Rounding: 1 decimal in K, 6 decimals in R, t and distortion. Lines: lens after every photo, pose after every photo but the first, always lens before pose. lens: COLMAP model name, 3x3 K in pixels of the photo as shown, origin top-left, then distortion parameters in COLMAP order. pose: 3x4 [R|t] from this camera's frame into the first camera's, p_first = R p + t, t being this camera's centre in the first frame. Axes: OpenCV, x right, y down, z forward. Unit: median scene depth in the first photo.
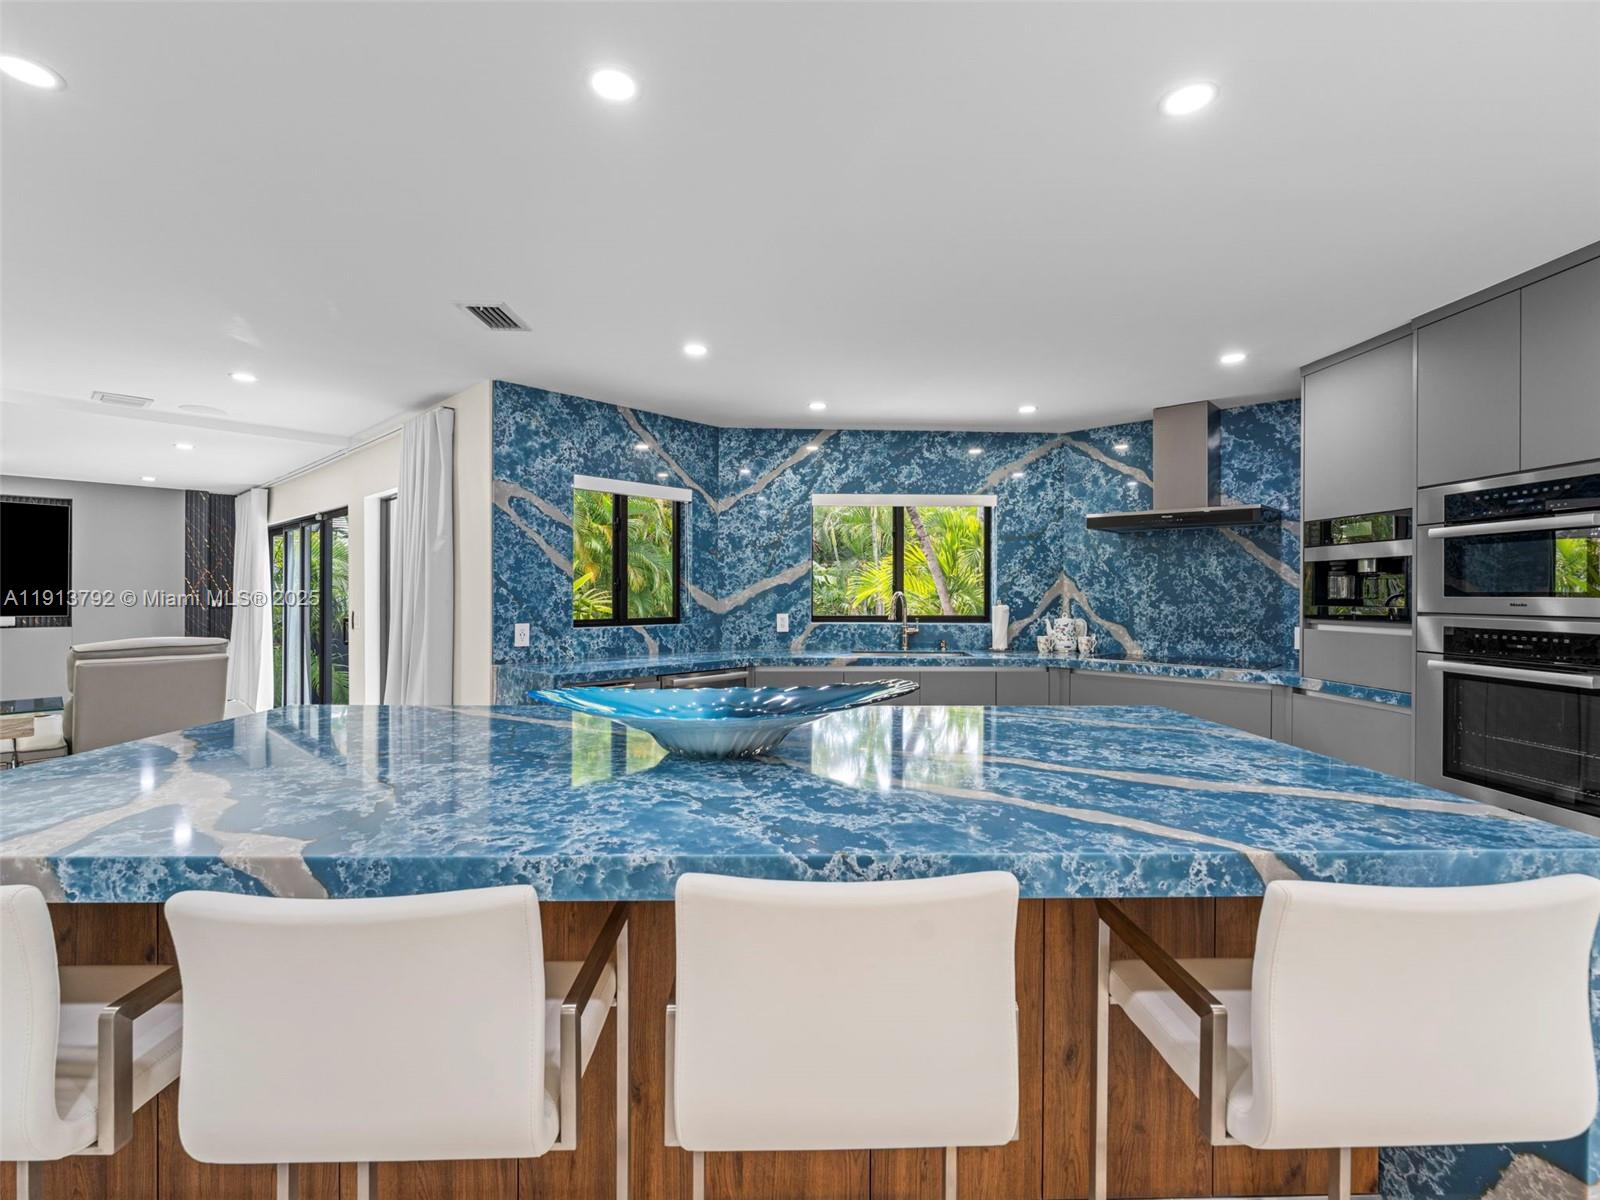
lens RADIAL K [[722.0, 0, 795.7], [0, 722.0, 596.0], [0, 0, 1]] dist [0.004712, -0.002013]
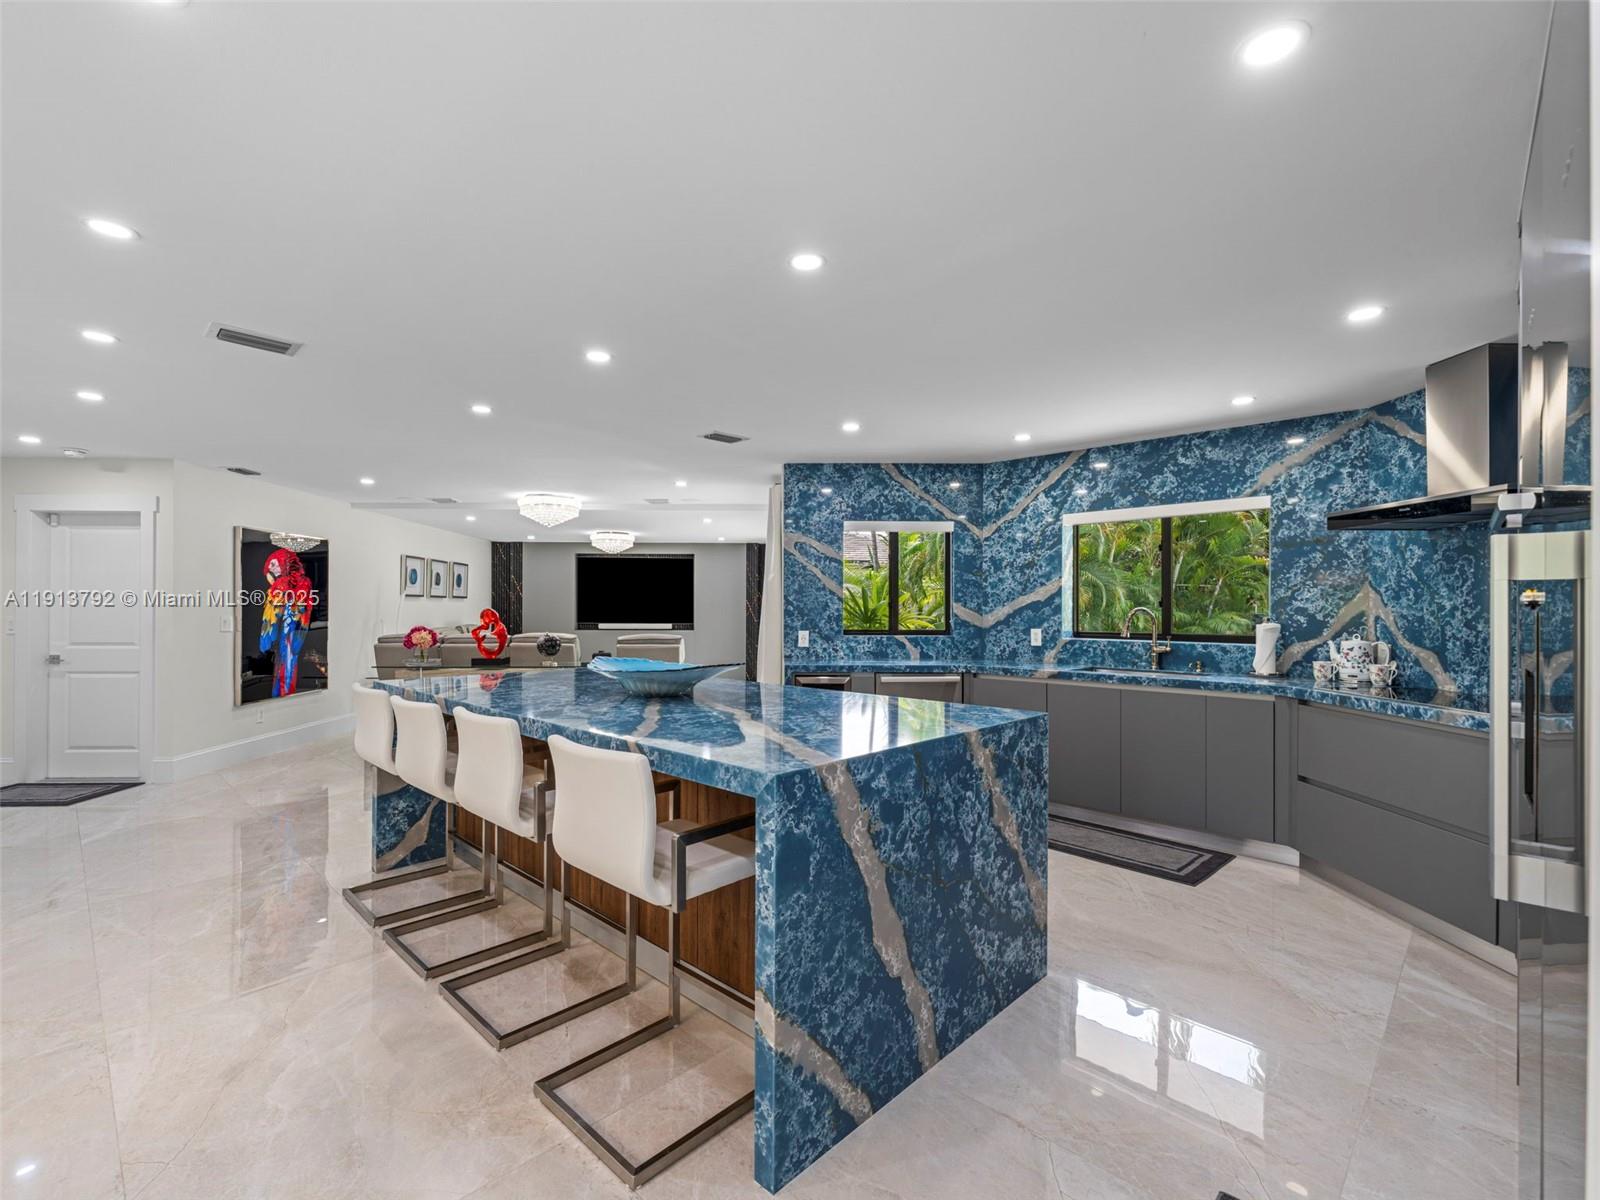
lens RADIAL K [[722.0, 0, 798.1], [0, 722.0, 608.3], [0, 0, 1]] dist [0.004712, -0.002013]
pose [[0.703895, -0.002163, -0.710301, 0.505347], [-0.003263, 0.999975, -0.006279, 0.002189], [0.710296, 0.006737, 0.703871, -0.004838]]
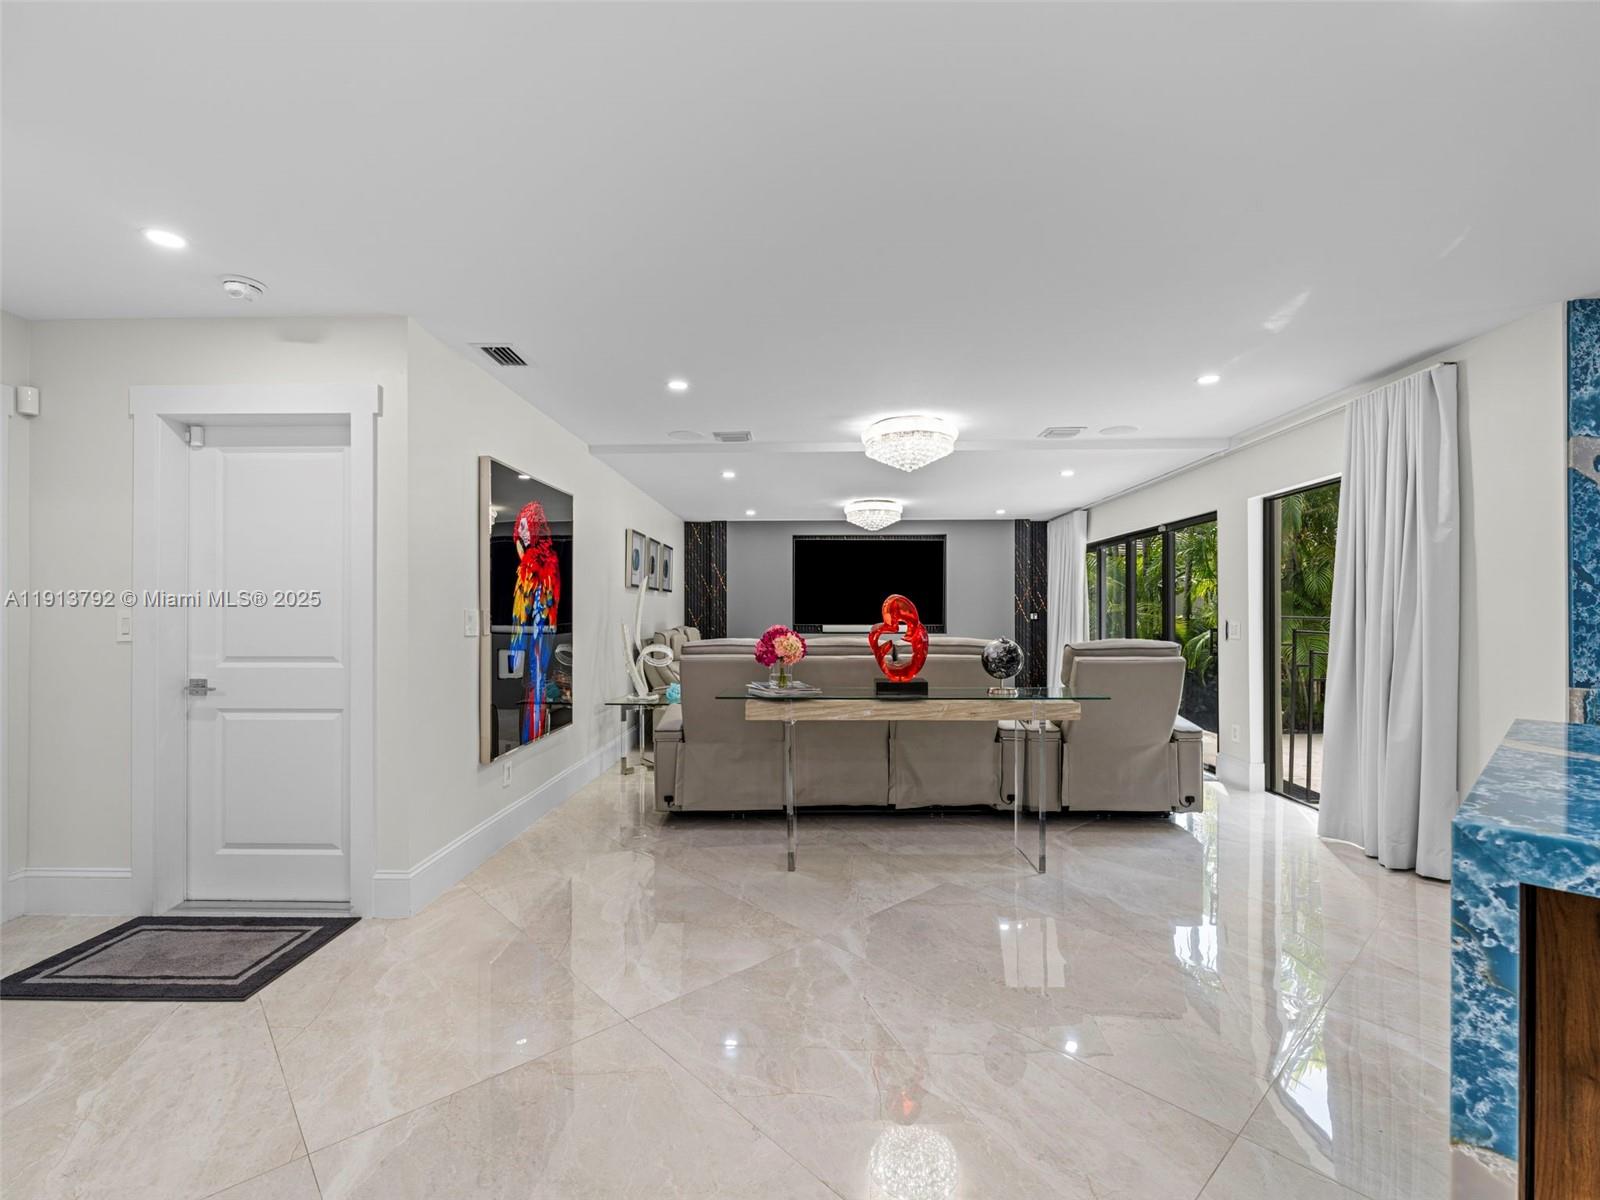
lens RADIAL K [[722.0, 0, 800.9], [0, 722.0, 607.7], [0, 0, 1]] dist [0.004712, -0.002013]
pose [[0.665511, -0.009948, -0.746322, -0.309704], [0.000133, 0.999913, -0.013209, 0.019010], [0.746388, 0.008691, 0.665454, -0.061495]]
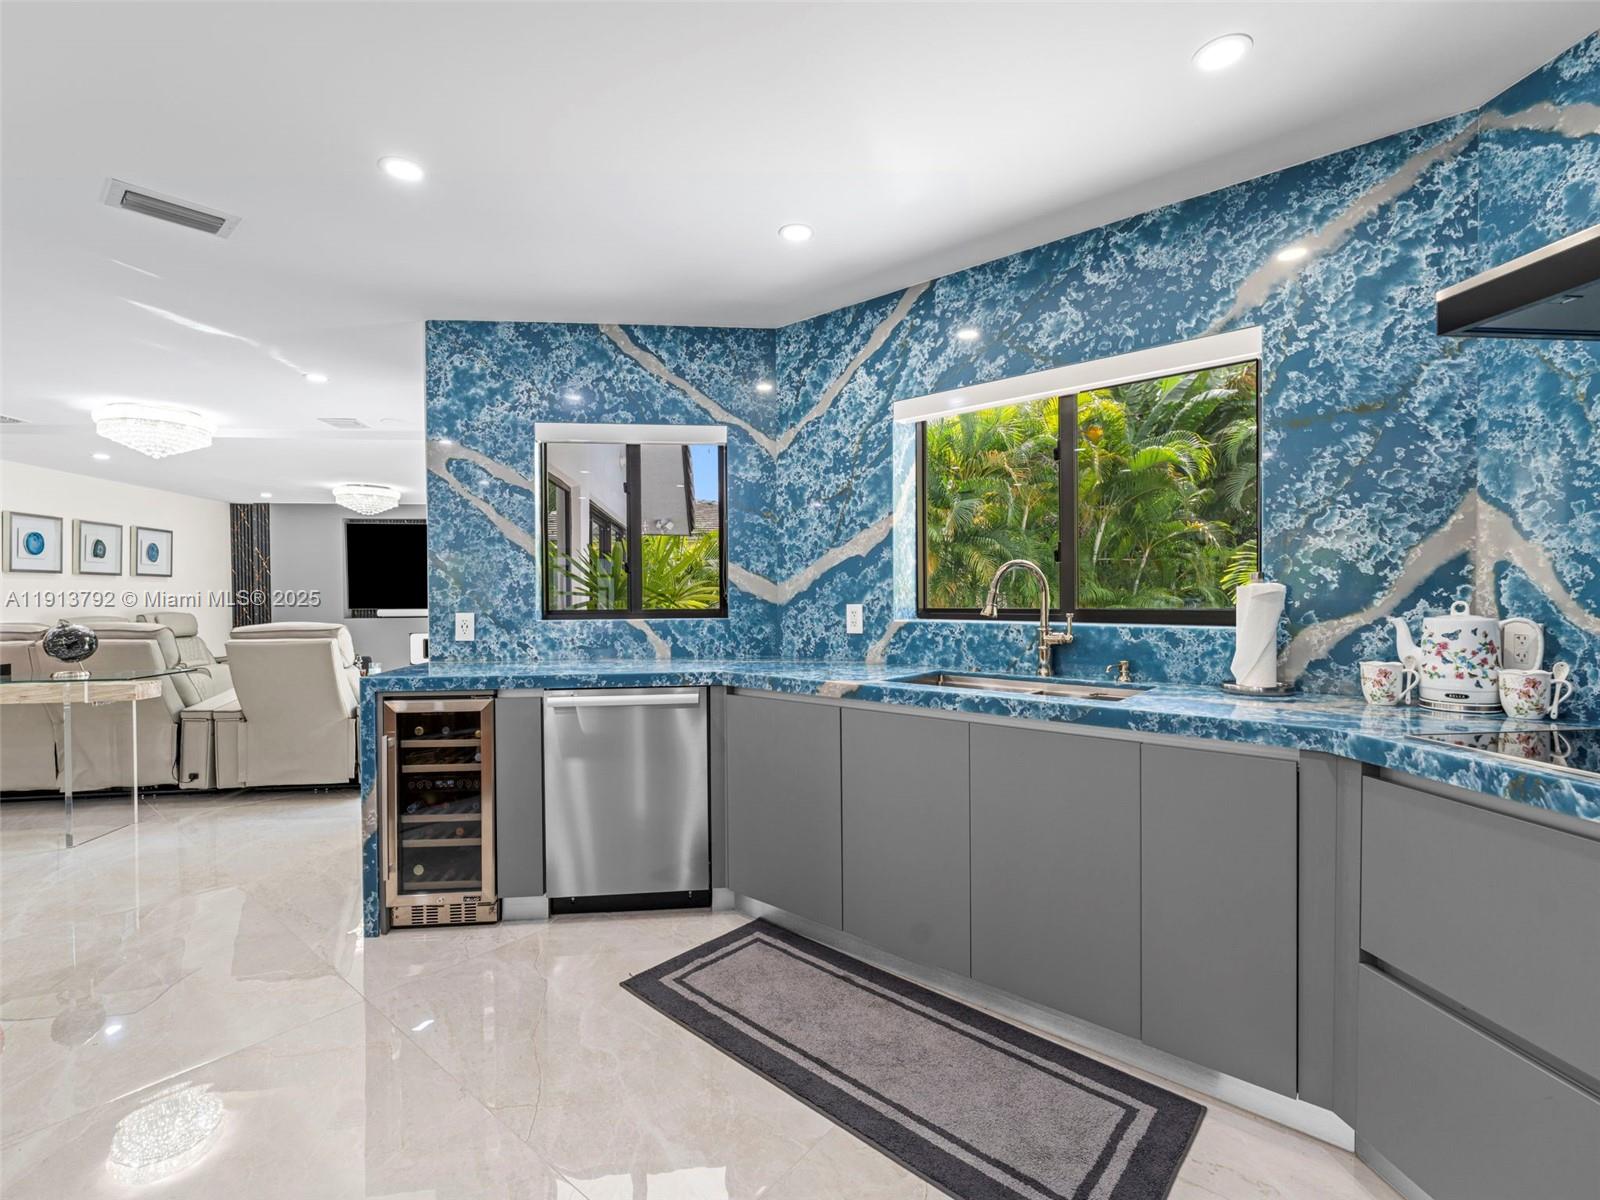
lens RADIAL K [[722.0, 0, 794.5], [0, 722.0, 603.2], [0, 0, 1]] dist [0.004712, -0.002013]
pose [[0.757402, -0.001279, -0.652948, 0.355815], [0.006497, 0.999963, 0.005576, 0.020332], [0.652917, -0.008466, 0.757383, 0.507469]]
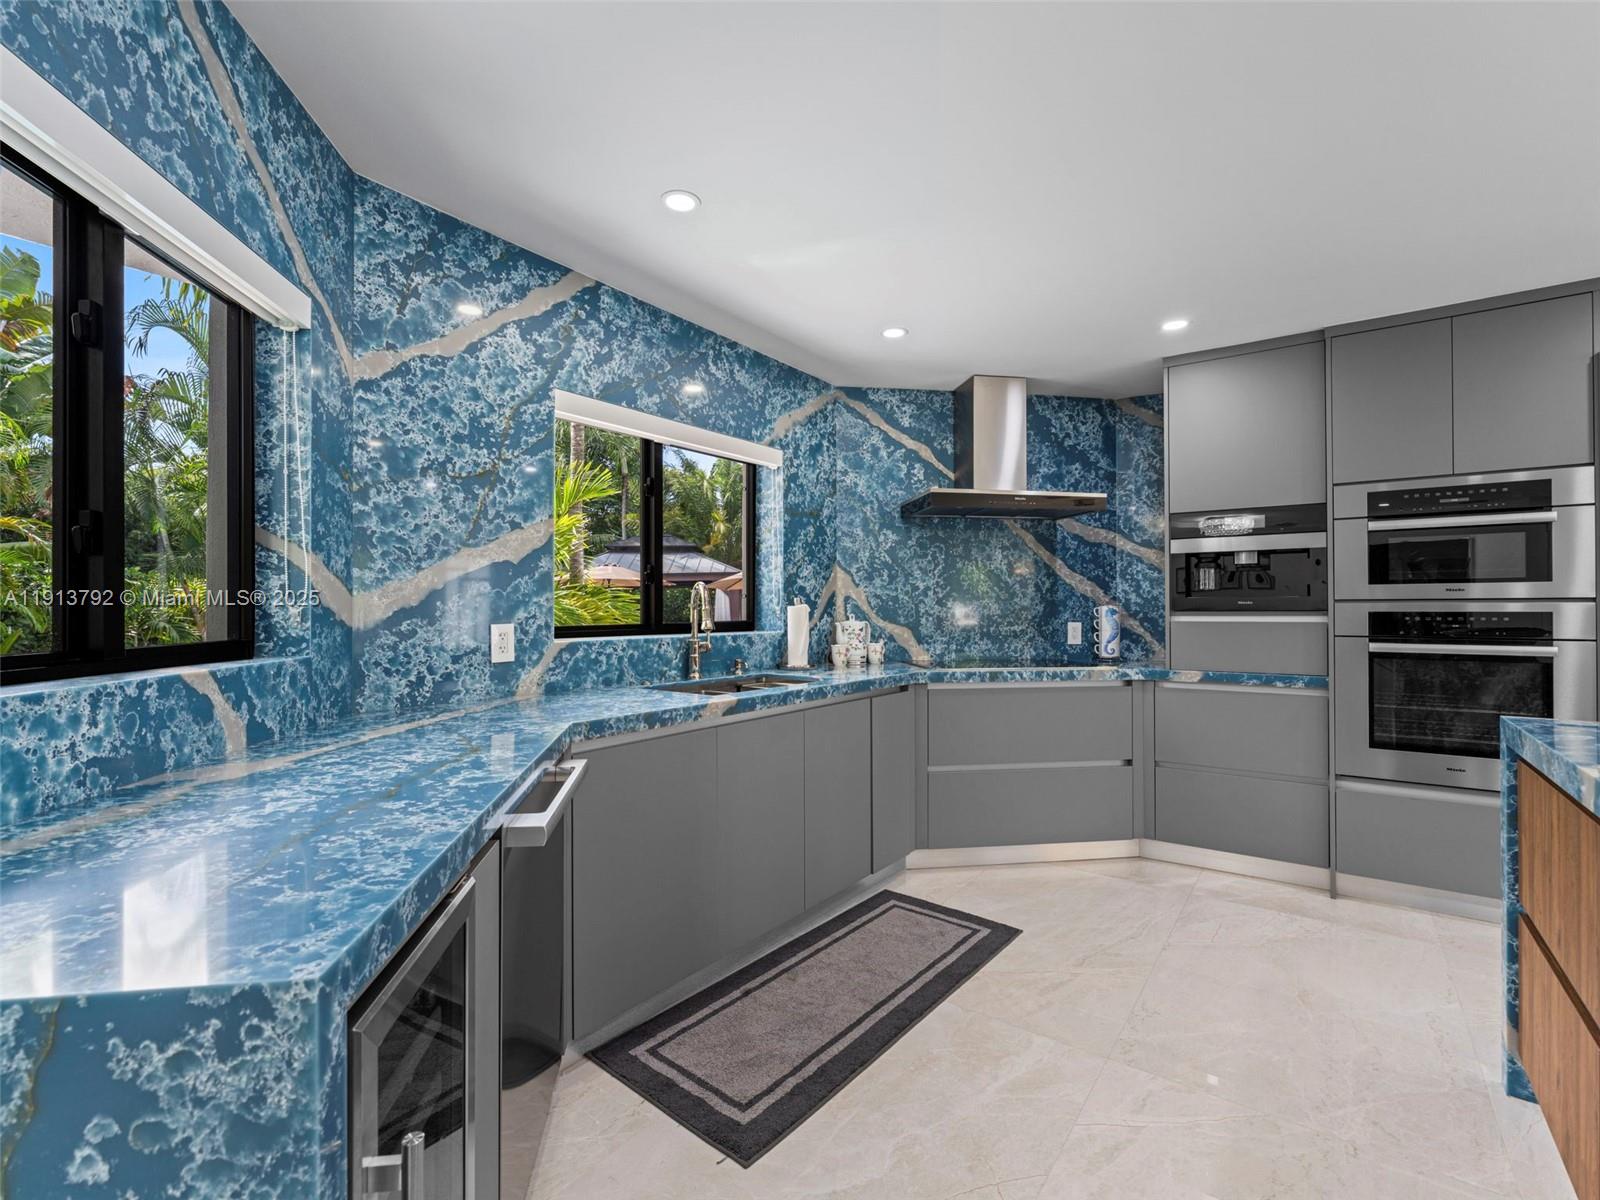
lens RADIAL K [[722.0, 0, 797.2], [0, 722.0, 603.0], [0, 0, 1]] dist [0.004712, -0.002013]
pose [[0.614800, -0.000553, 0.788683, -0.281602], [0.009127, 0.999938, -0.006413, 0.015878], [-0.788631, 0.011141, 0.614766, 0.564131]]
